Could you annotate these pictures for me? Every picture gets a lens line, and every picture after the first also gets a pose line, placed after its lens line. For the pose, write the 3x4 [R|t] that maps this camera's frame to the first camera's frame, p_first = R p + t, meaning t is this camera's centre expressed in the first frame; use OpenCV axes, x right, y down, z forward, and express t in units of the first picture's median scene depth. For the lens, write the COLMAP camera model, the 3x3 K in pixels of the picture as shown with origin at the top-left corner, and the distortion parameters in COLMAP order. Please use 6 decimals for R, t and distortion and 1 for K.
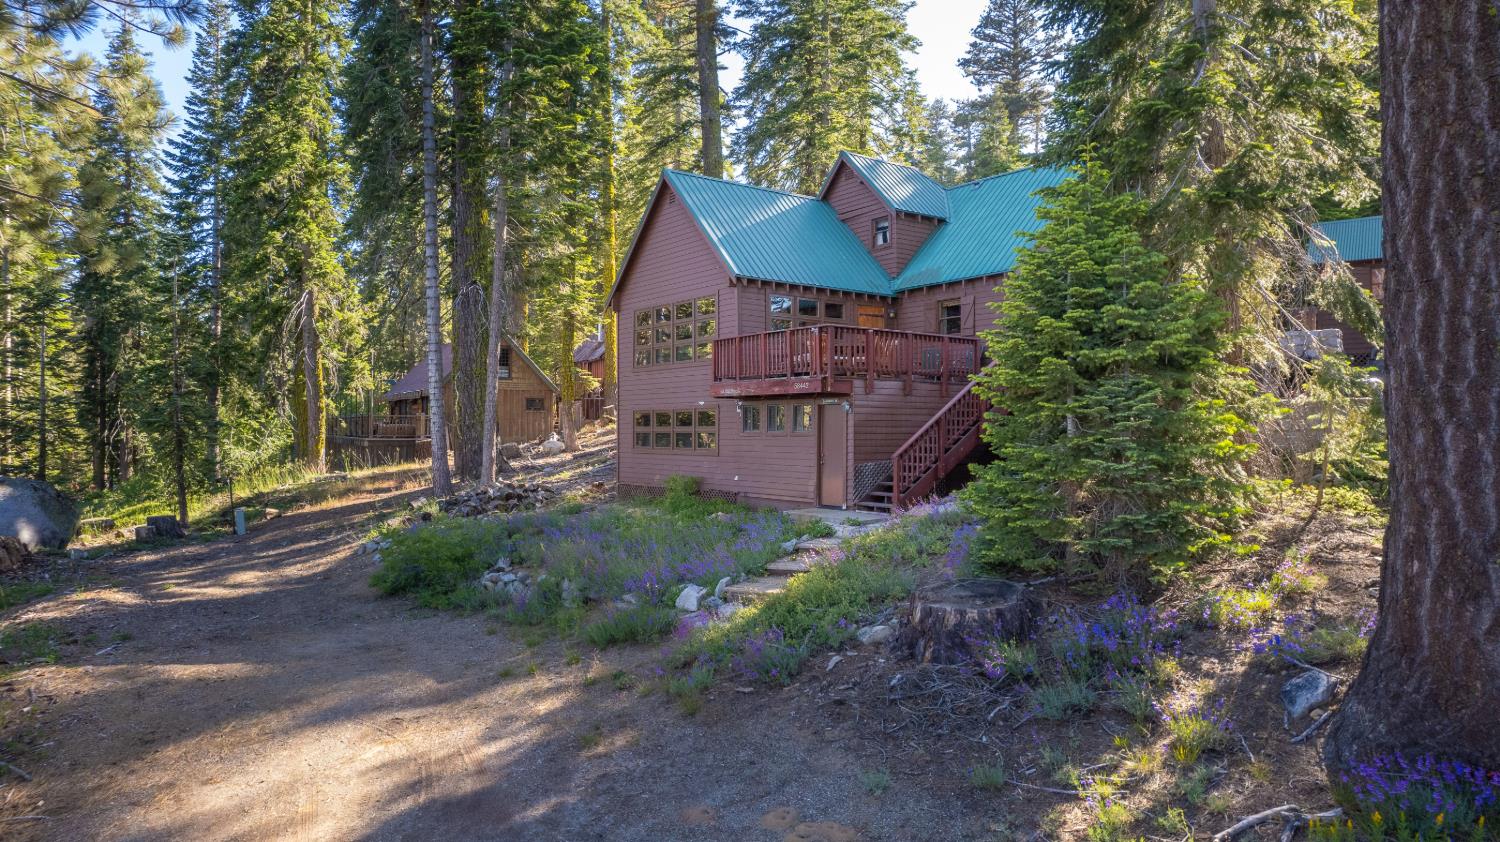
lens RADIAL K [[960.9, 0, 754.2], [0, 960.9, 413.3], [0, 0, 1]] dist [-0.058722, -0.001170]
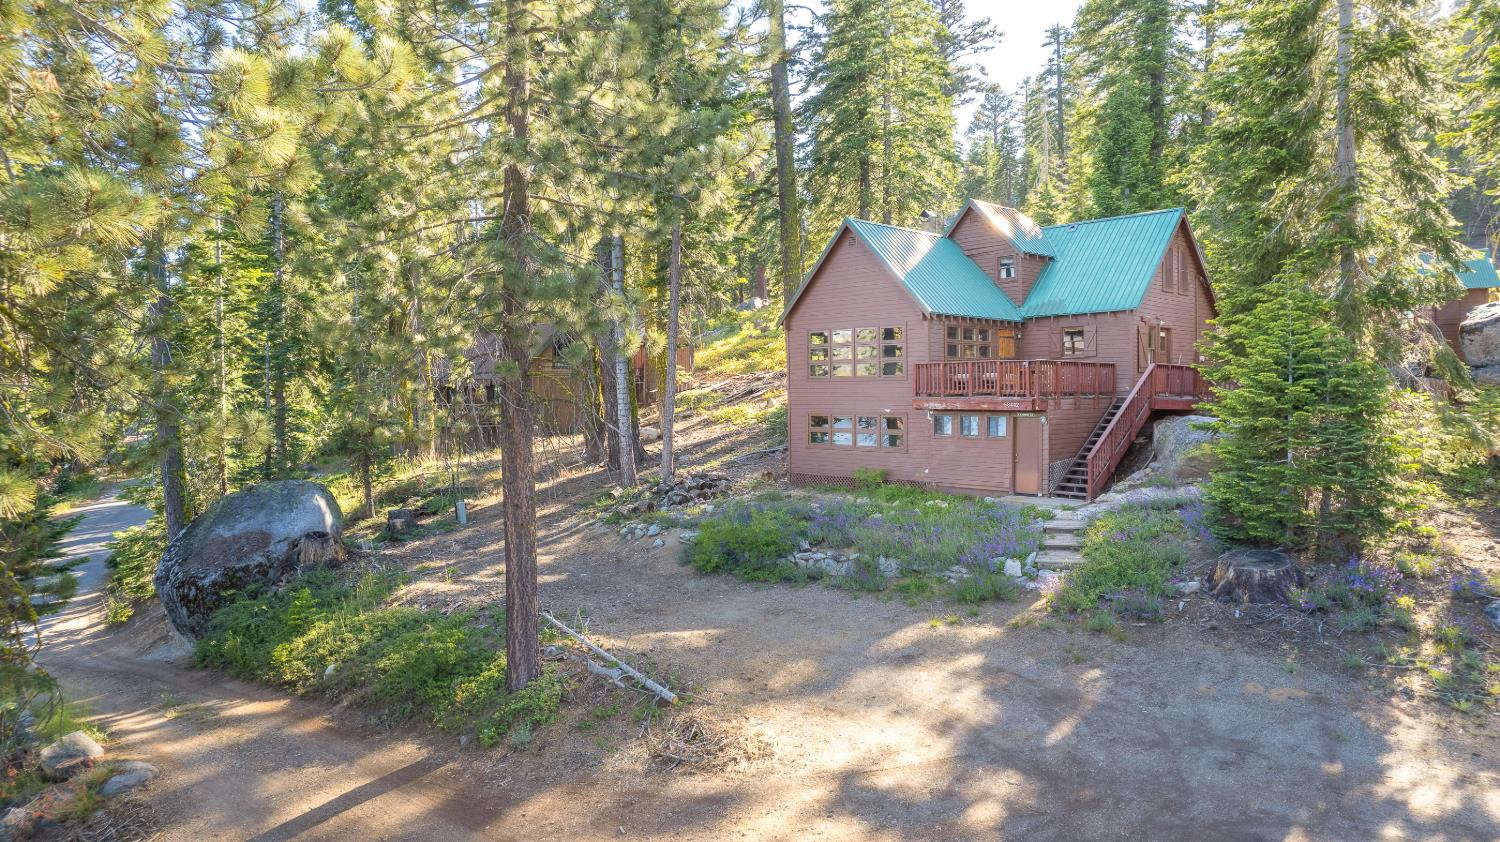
lens RADIAL K [[961.1, 0, 752.2], [0, 961.1, 417.5], [0, 0, 1]] dist [-0.077335, 0.069433]
pose [[0.993289, -0.011483, 0.115091, -0.334384], [0.006217, 0.998922, 0.046008, -0.053922], [-0.115495, -0.044984, 0.992289, -0.195471]]
